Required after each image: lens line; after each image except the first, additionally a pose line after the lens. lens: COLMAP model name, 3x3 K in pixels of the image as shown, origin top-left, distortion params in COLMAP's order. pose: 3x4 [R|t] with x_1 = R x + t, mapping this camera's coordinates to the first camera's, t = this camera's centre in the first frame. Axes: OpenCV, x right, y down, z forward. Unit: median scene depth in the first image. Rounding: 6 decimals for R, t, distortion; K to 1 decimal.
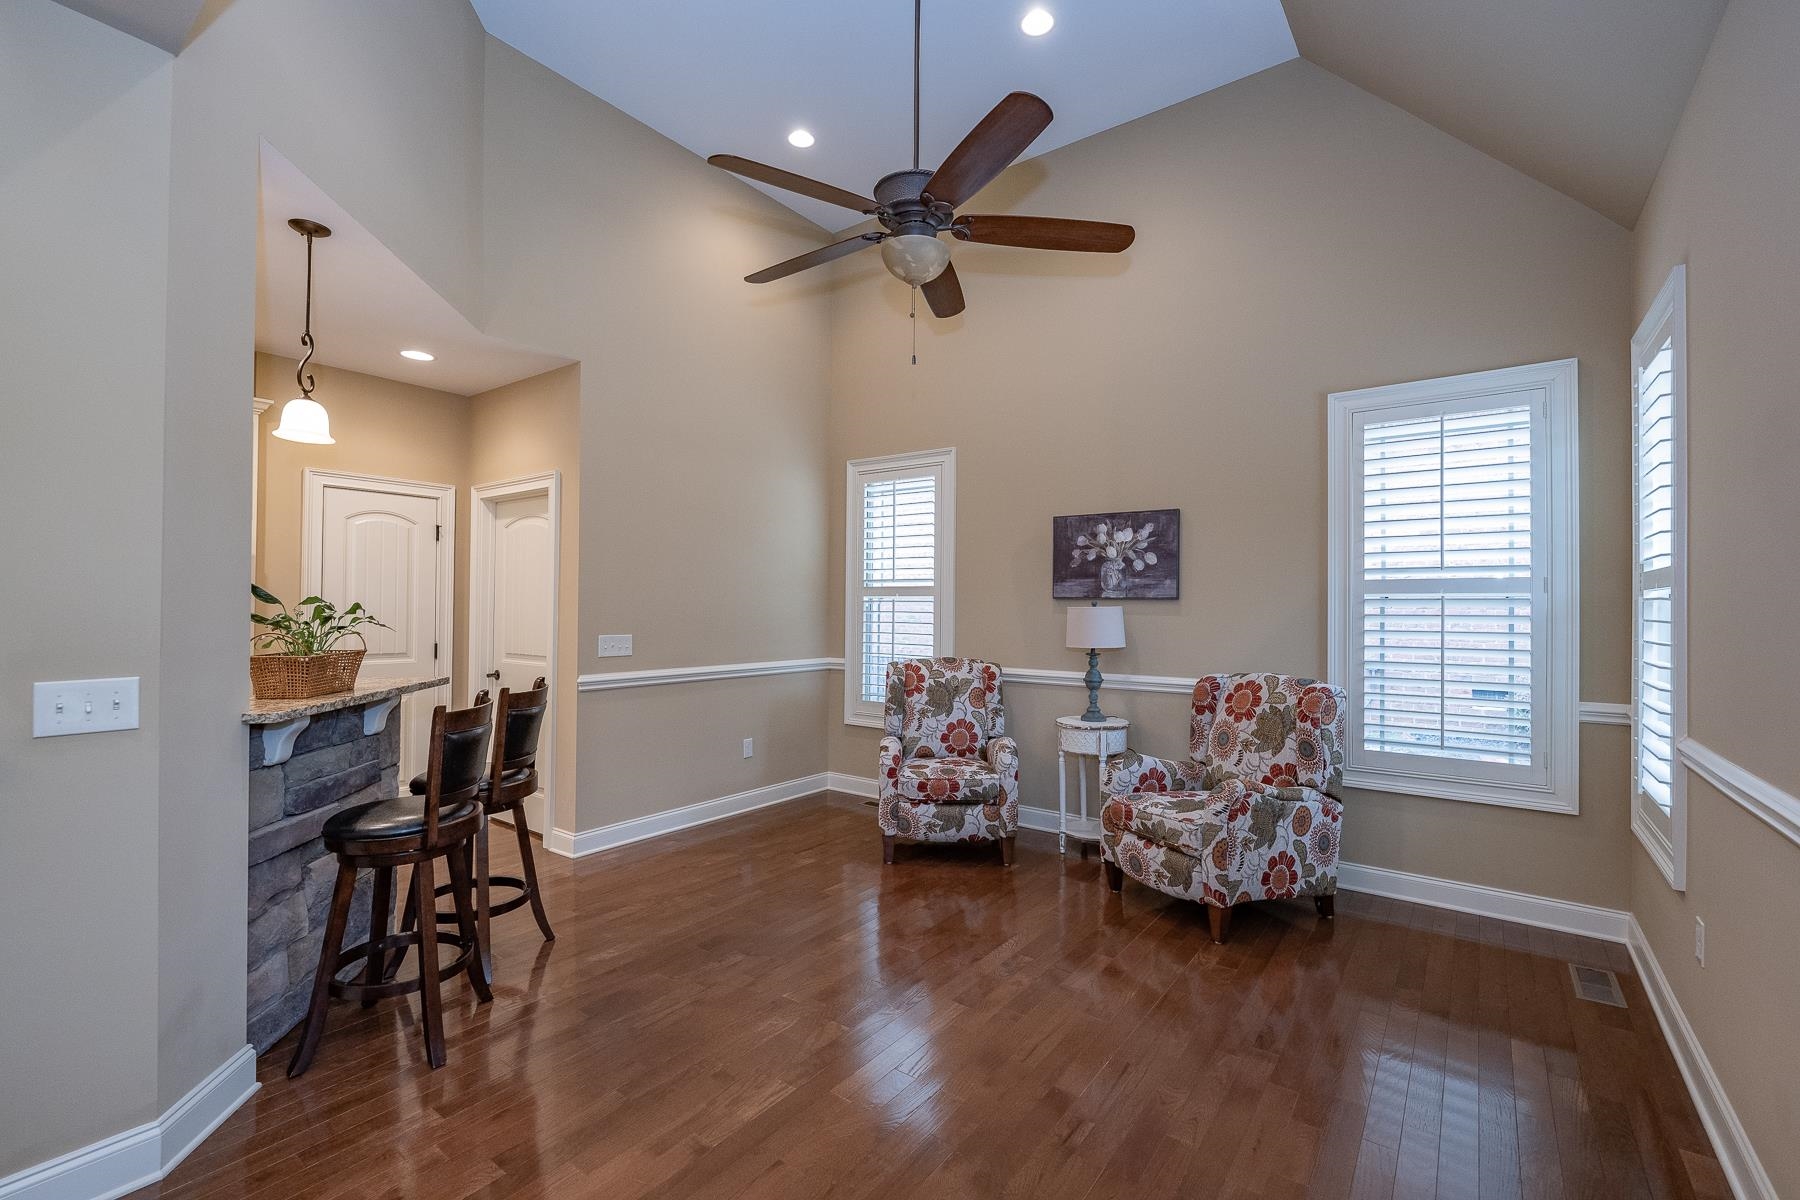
lens RADIAL K [[780.4, 0, 876.5], [0, 780.4, 602.2], [0, 0, 1]] dist [0.000708, 0.000049]
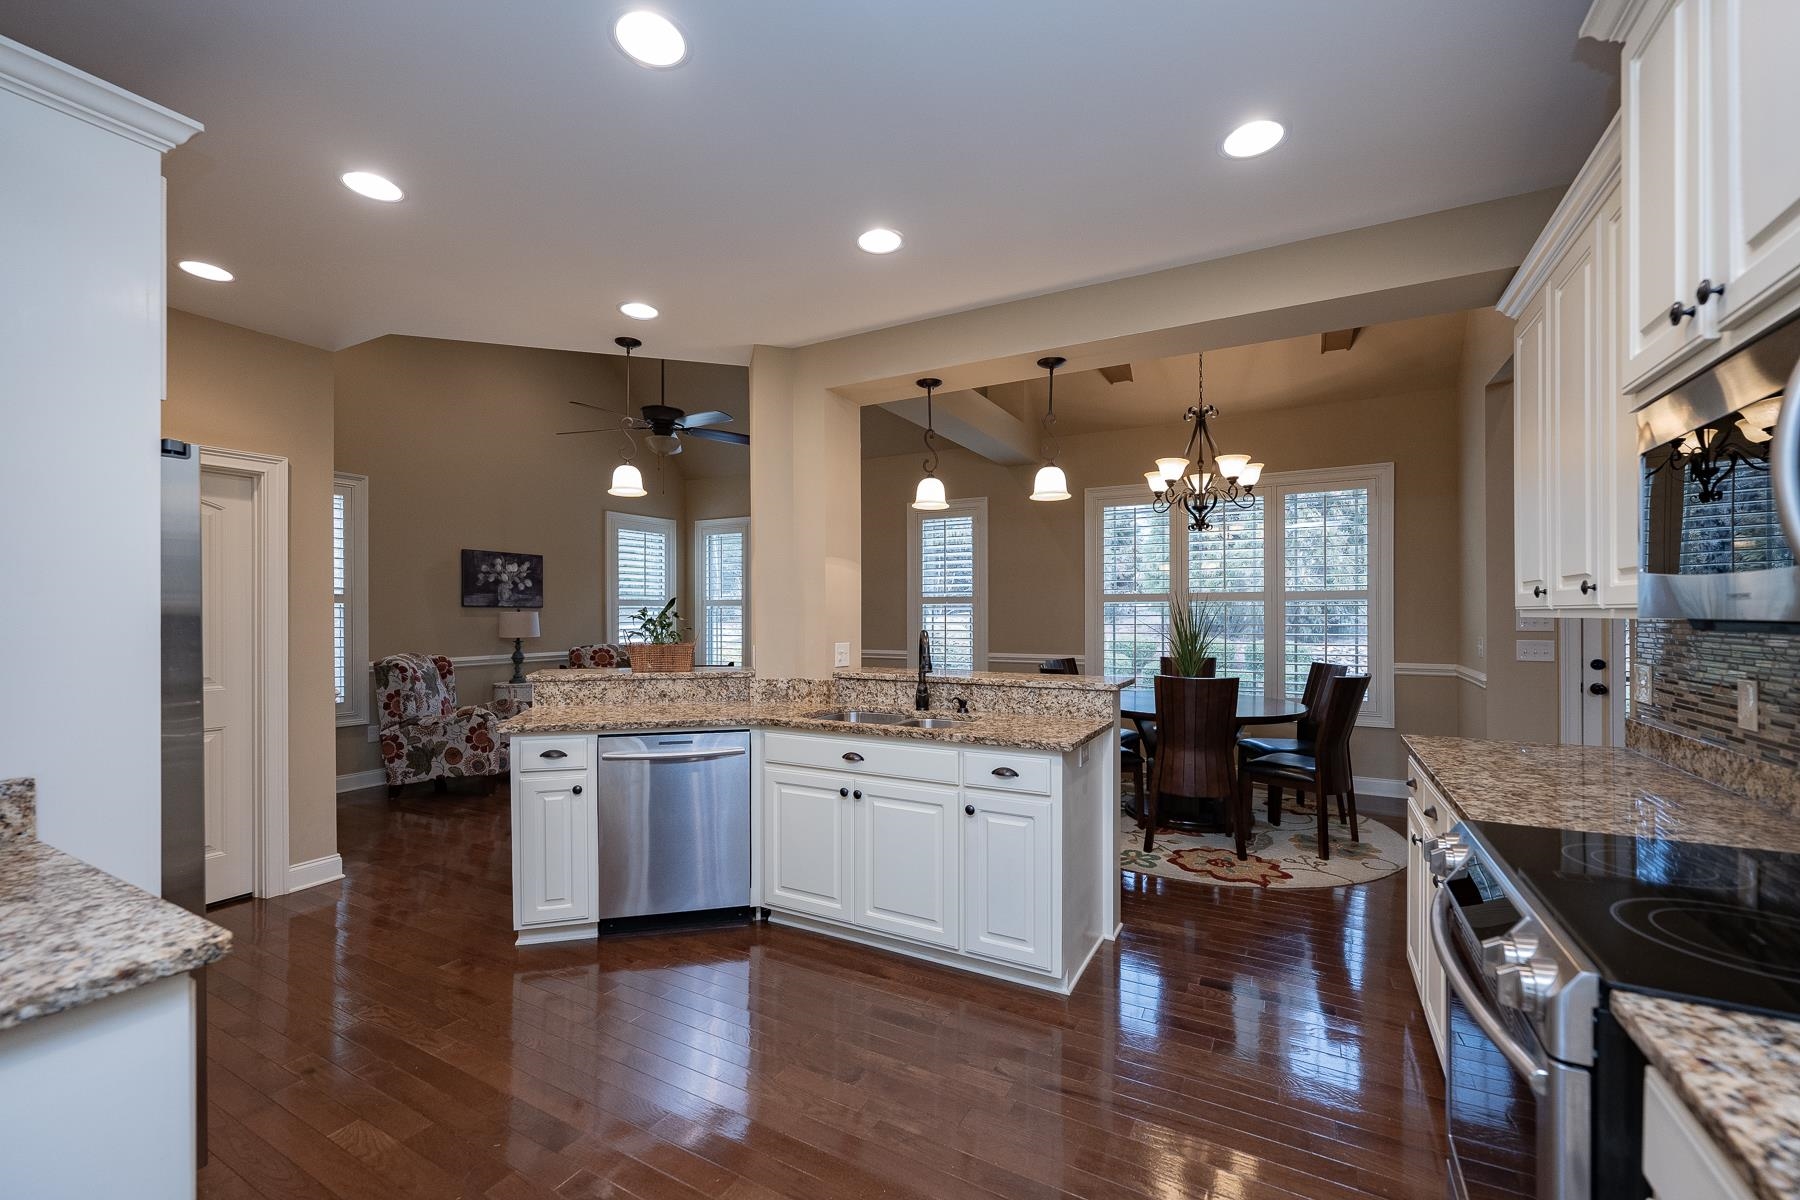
lens RADIAL K [[718.1, 0, 900.5], [0, 718.1, 611.3], [0, 0, 1]] dist [-0.001447, -0.000089]
pose [[-0.146278, -0.002871, 0.989239, -1.269117], [-0.002510, 0.999994, 0.002531, -0.001482], [-0.989240, -0.002113, -0.146284, 0.429443]]
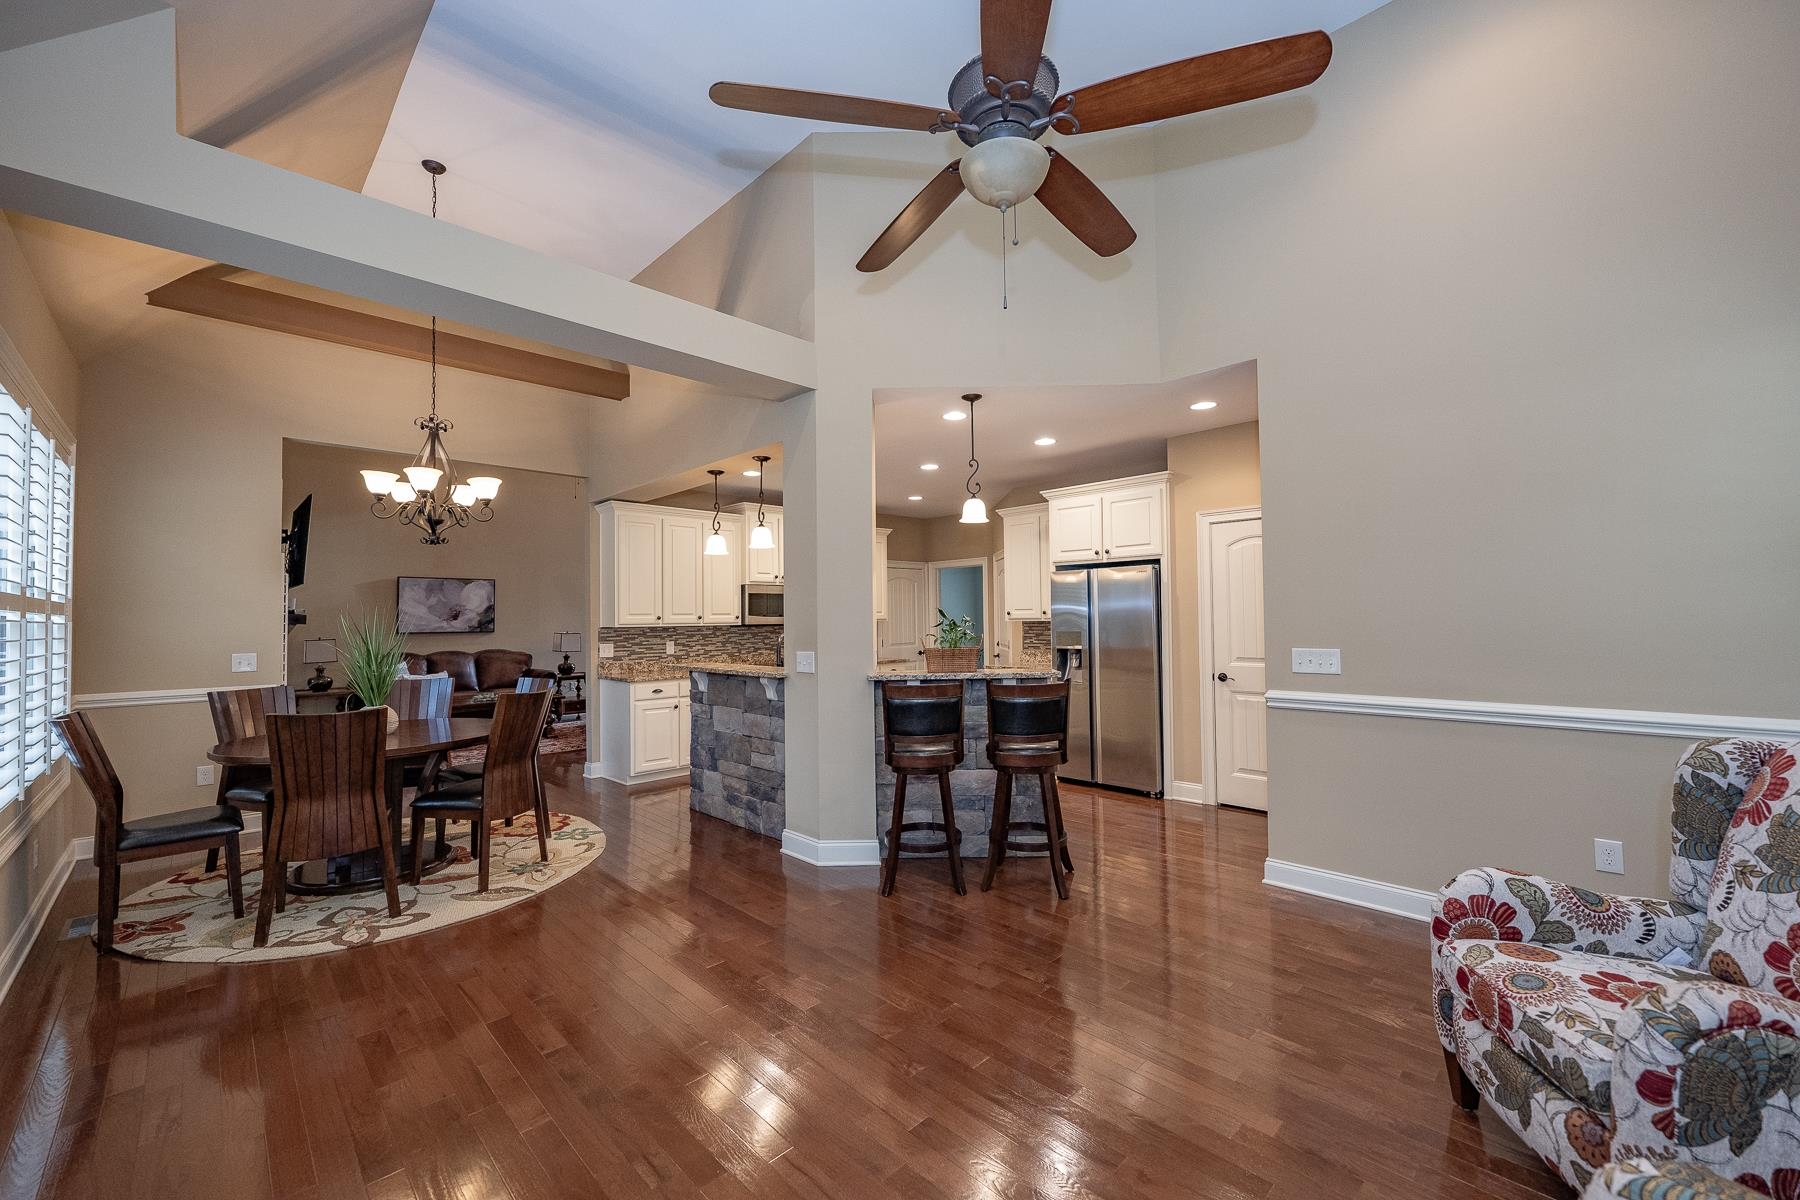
lens RADIAL K [[715.5, 0, 900.0], [0, 715.5, 600.0], [0, 0, 1]] dist [0.000518, 0.000040]
pose [[-0.140697, -0.031197, -0.989561, 0.495300], [0.017802, 0.999262, -0.034034, 0.006662], [0.989893, -0.022405, -0.140037, 0.632619]]
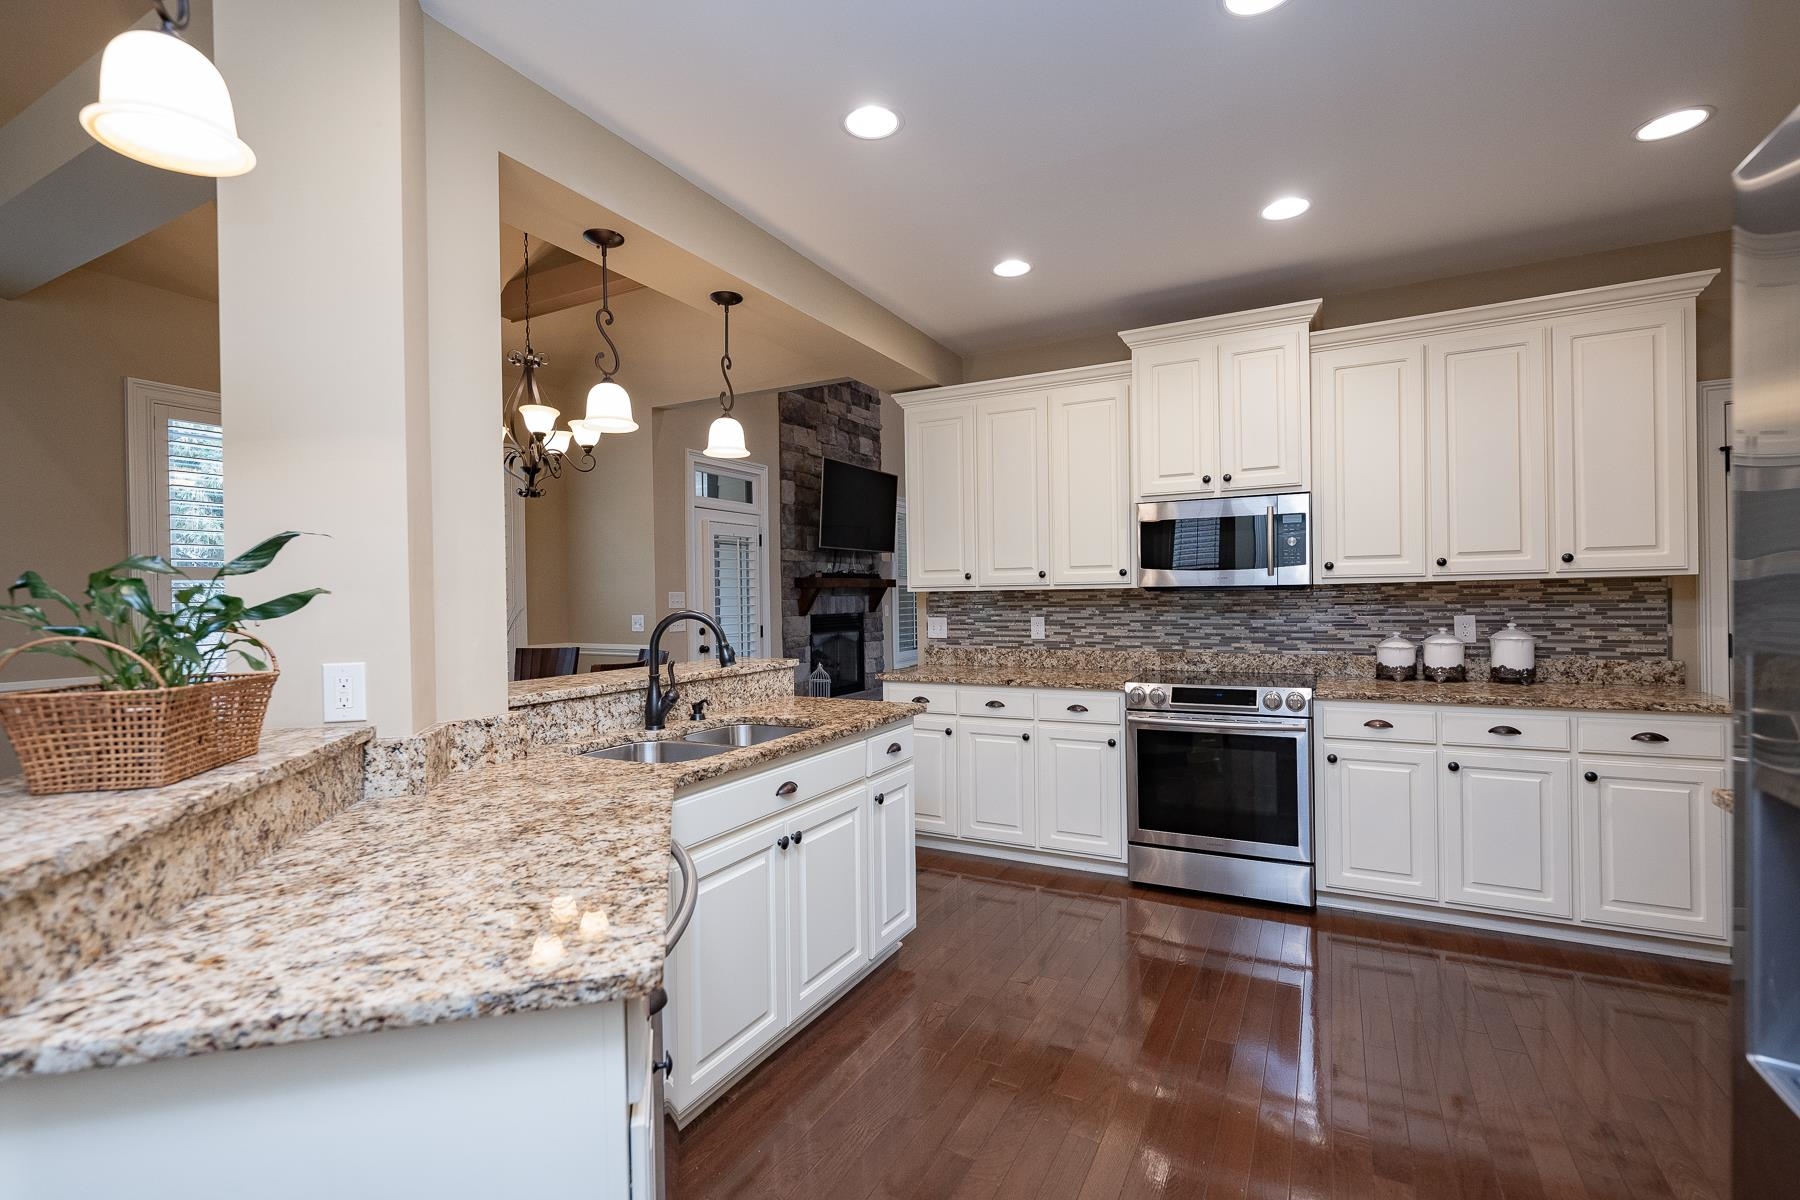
lens RADIAL K [[807.8, 0, 901.7], [0, 807.8, 601.5], [0, 0, 1]] dist [0.000302, -0.000043]
pose [[-0.986350, 0.007670, -0.164485, -0.630166], [0.007587, 0.999971, 0.001130, 0.013094], [0.164489, -0.000134, -0.986379, 0.878410]]
